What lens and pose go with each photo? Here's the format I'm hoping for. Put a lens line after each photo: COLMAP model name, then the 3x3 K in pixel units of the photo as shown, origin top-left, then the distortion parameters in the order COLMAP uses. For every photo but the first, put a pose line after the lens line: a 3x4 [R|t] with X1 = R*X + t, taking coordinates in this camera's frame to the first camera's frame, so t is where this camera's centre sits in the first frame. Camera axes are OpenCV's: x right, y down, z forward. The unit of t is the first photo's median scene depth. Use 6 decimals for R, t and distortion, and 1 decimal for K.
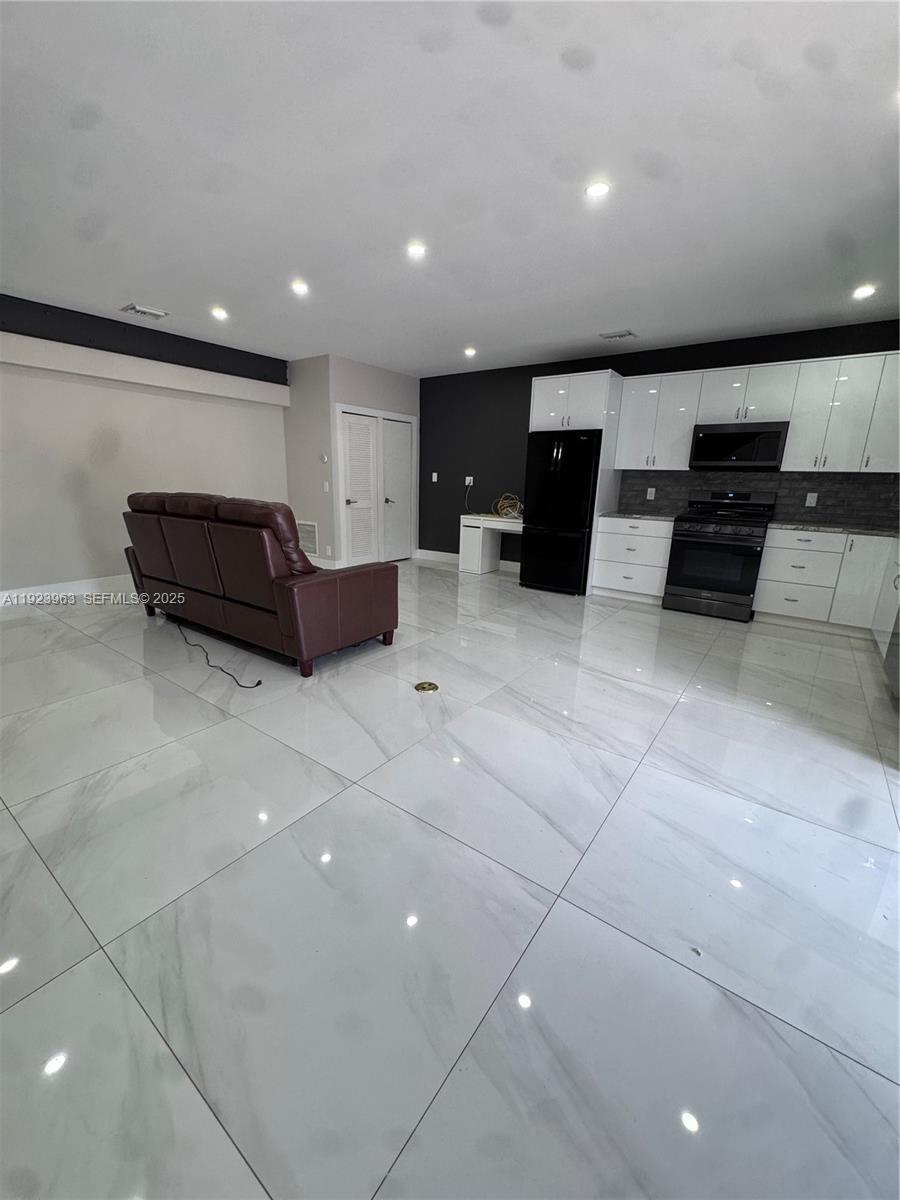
lens RADIAL K [[477.5, 0, 450.0], [0, 477.5, 600.0], [0, 0, 1]] dist [-0.001778, 0.000136]
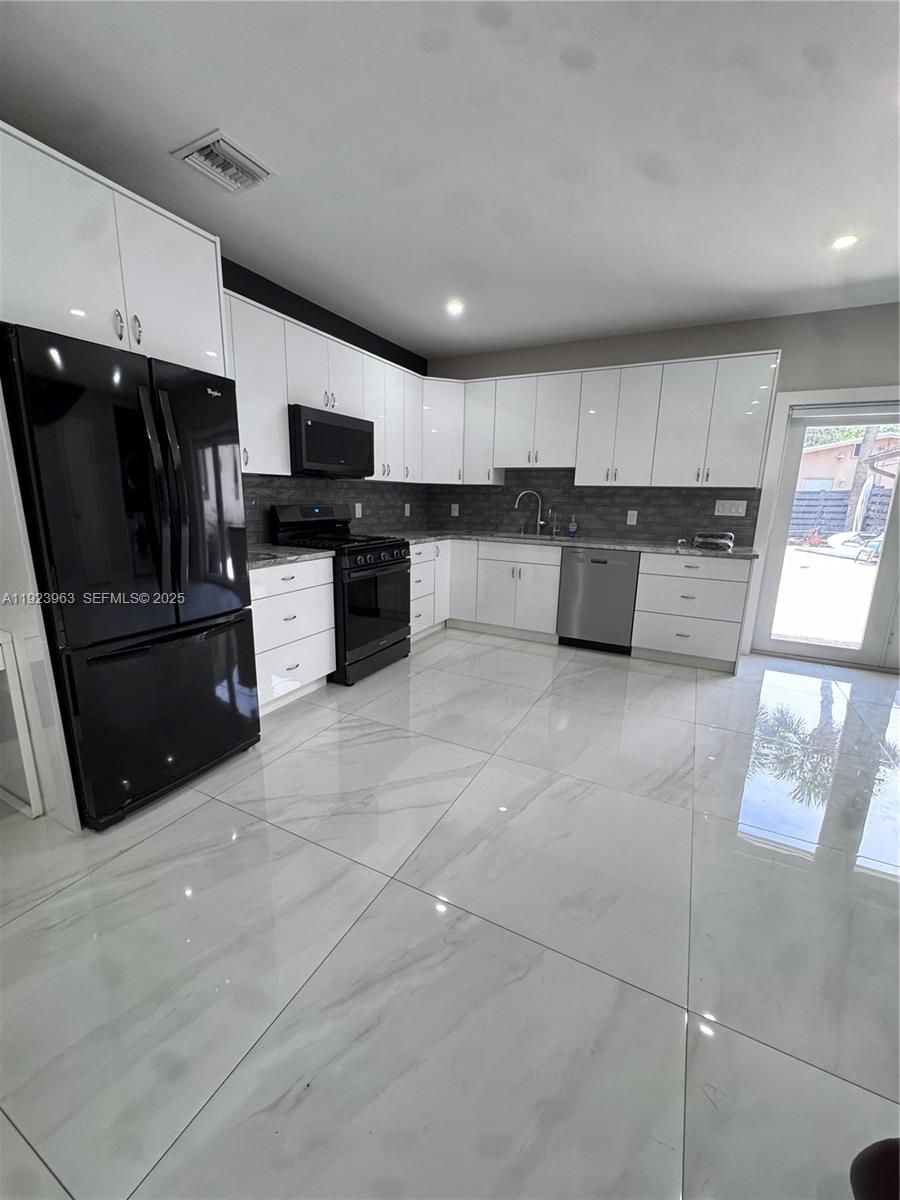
lens RADIAL K [[477.5, 0, 450.0], [0, 477.5, 600.0], [0, 0, 1]] dist [-0.001778, 0.000136]
pose [[-0.142925, -0.235942, 0.961199, -0.196829], [0.234632, 0.935408, 0.264500, -0.263656], [-0.961520, 0.263332, -0.078334, 0.995939]]
